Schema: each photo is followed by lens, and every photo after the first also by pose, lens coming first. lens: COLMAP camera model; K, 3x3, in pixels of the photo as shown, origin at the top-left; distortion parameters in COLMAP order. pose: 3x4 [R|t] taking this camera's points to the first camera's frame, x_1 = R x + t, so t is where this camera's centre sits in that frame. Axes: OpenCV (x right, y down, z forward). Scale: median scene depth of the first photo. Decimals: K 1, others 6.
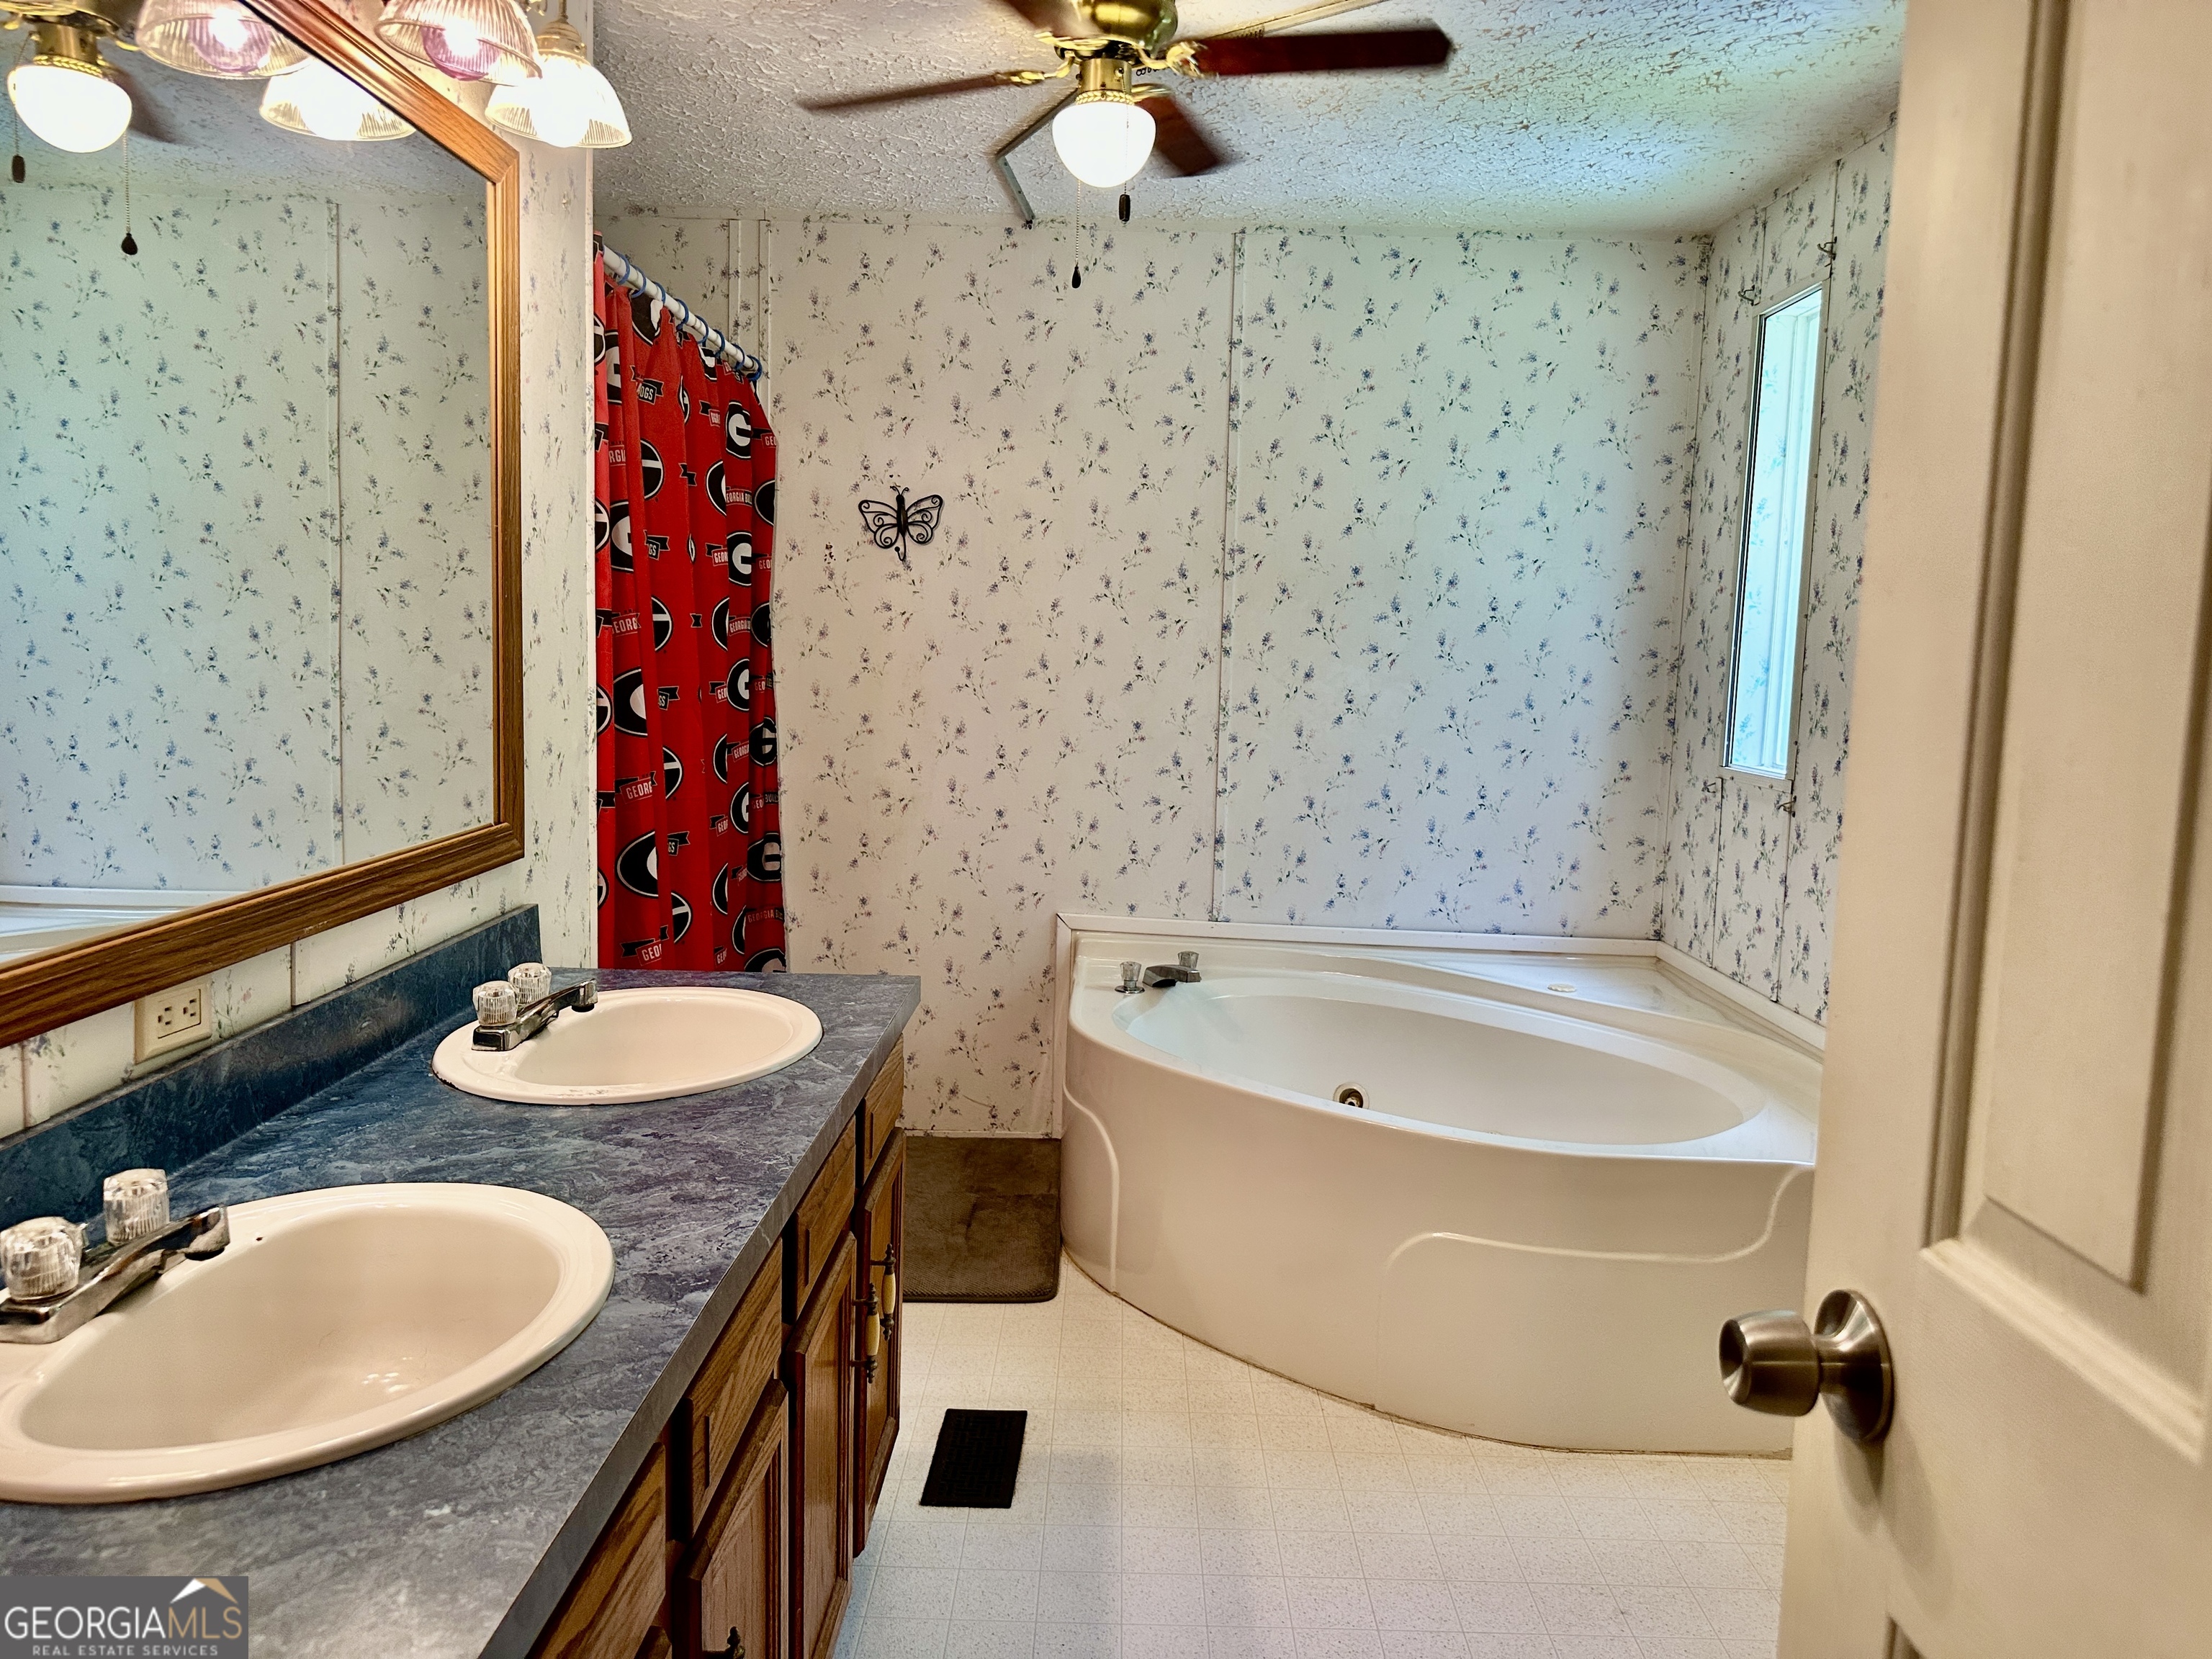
lens RADIAL K [[1551.7, 0, 1106.0], [0, 1551.7, 829.5], [0, 0, 1]] dist [0.132540, -0.222192]
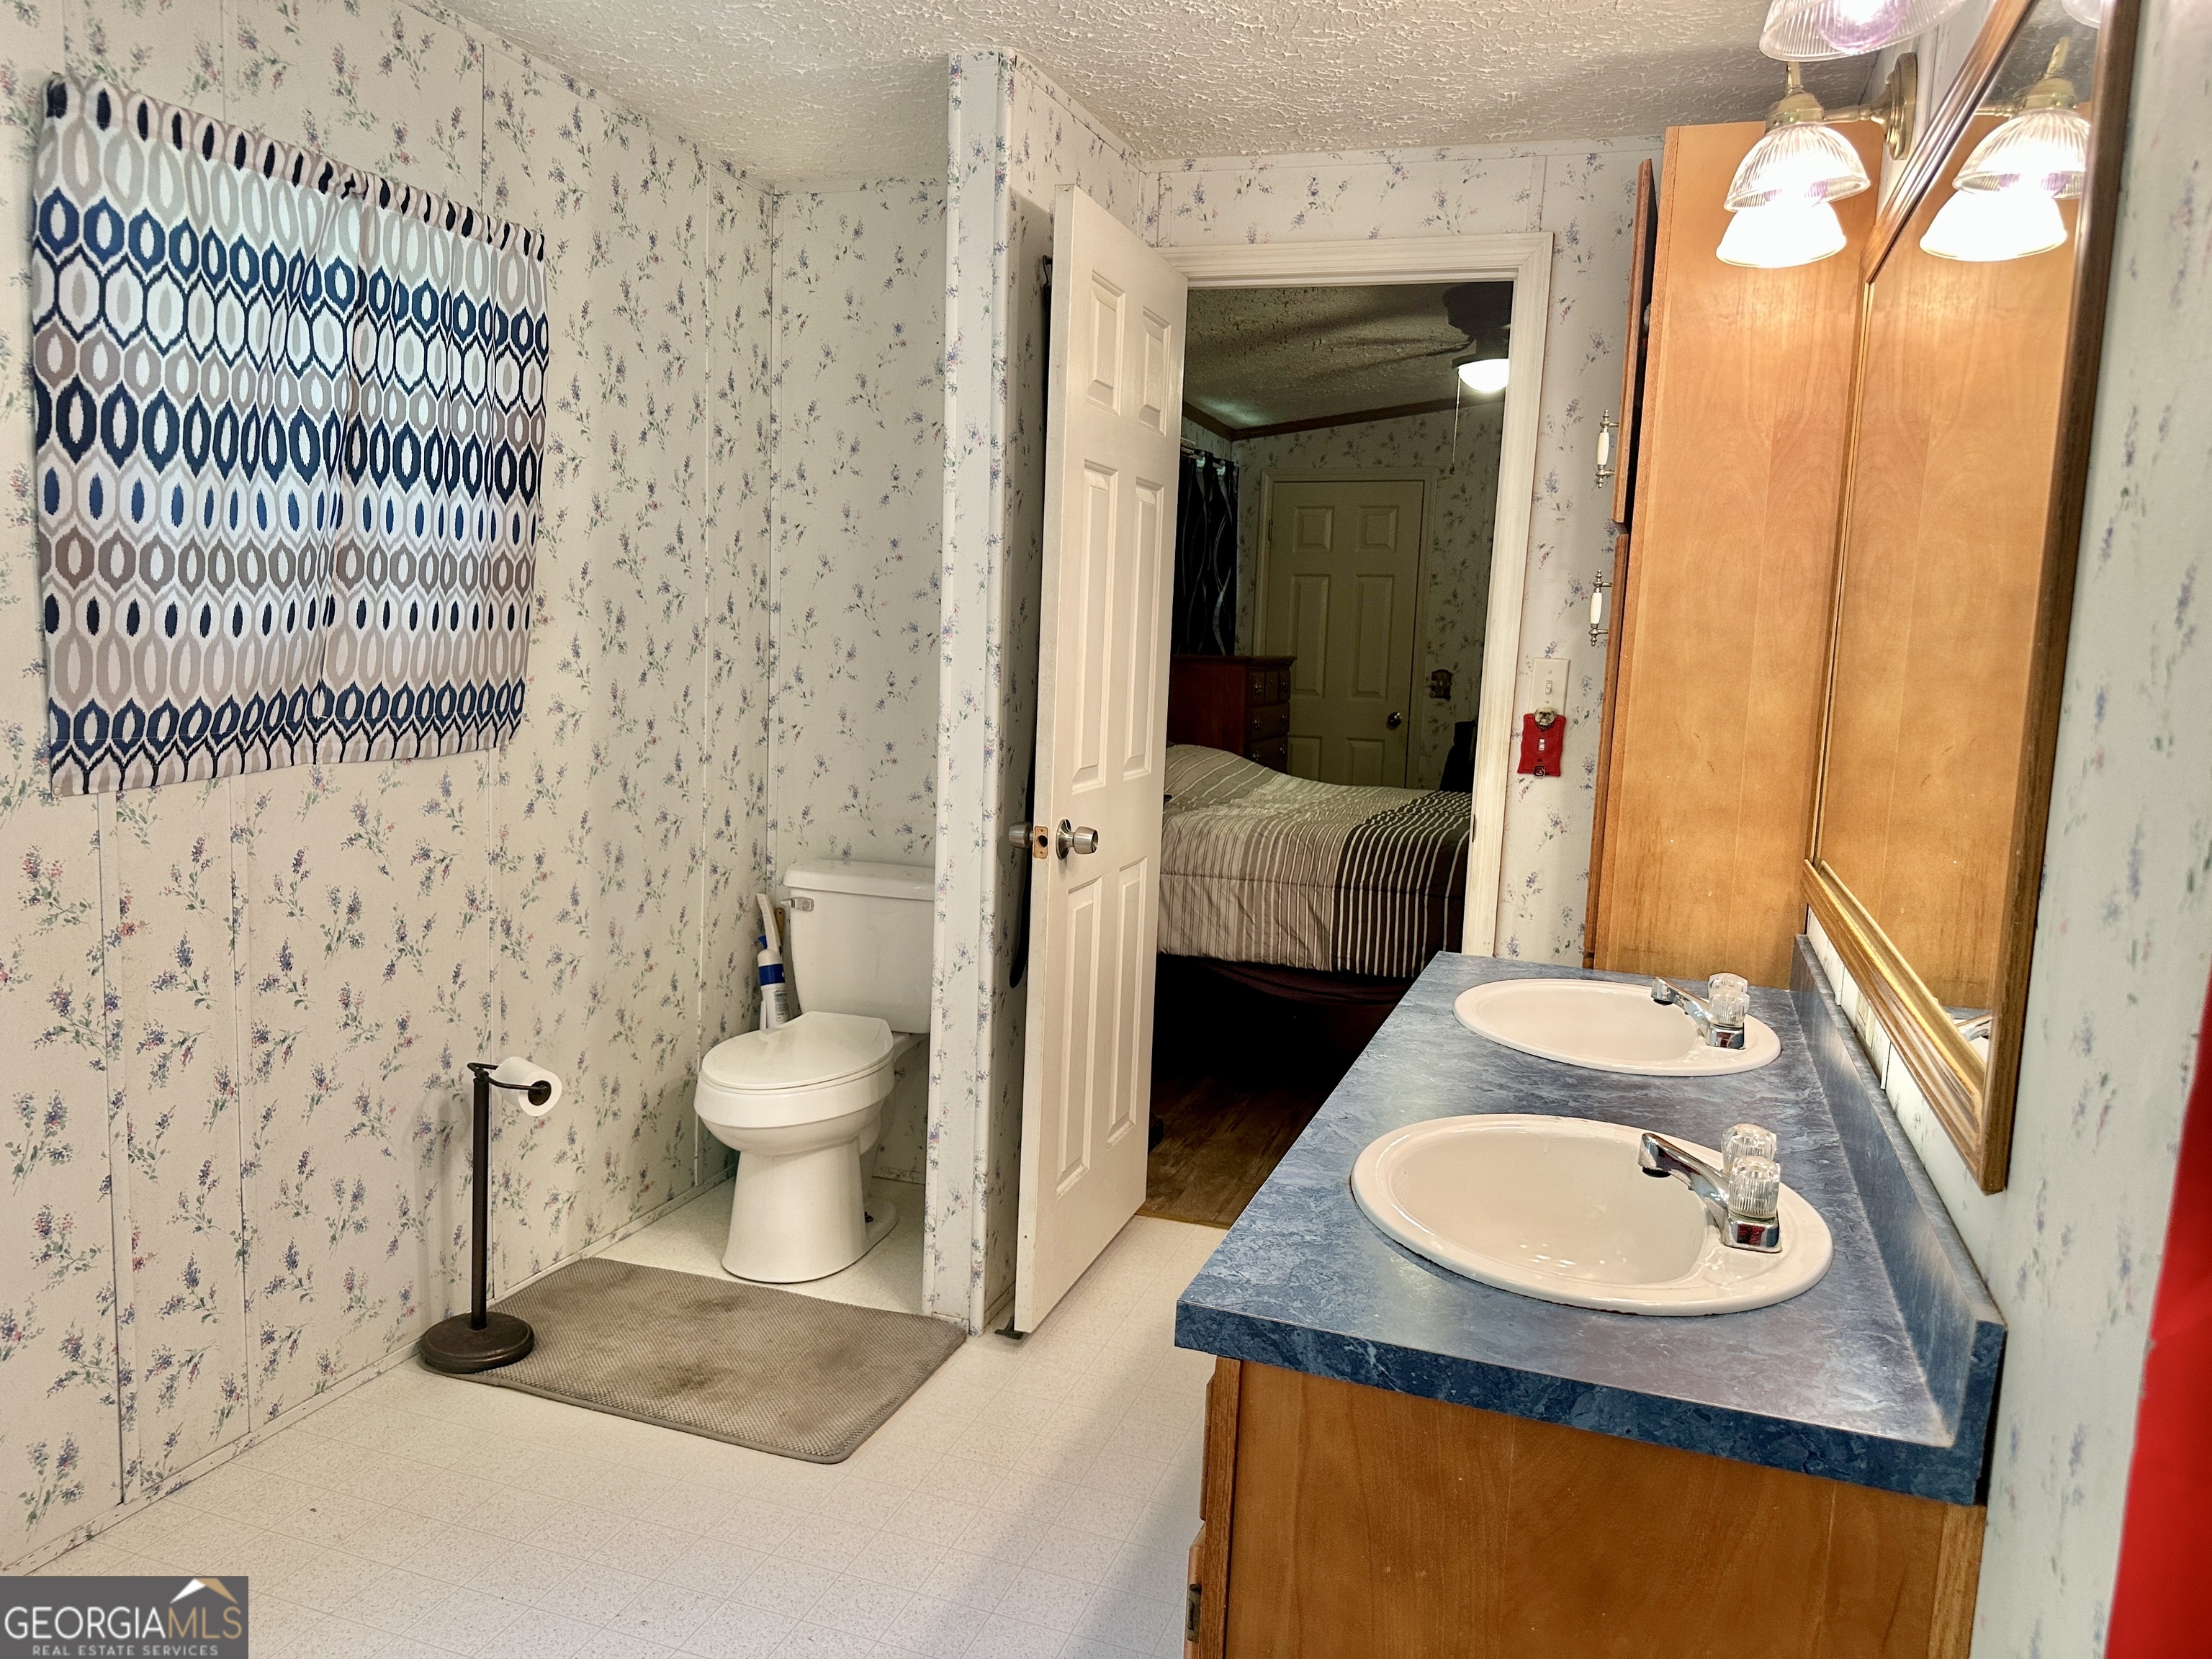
lens RADIAL K [[1551.7, 0, 1106.0], [0, 1551.7, 829.5], [0, 0, 1]] dist [0.132540, -0.222192]
pose [[-0.945041, -0.117757, 0.305010, -0.362473], [-0.039200, 0.966968, 0.251866, -0.291344], [-0.324594, 0.226067, -0.918440, 2.181987]]
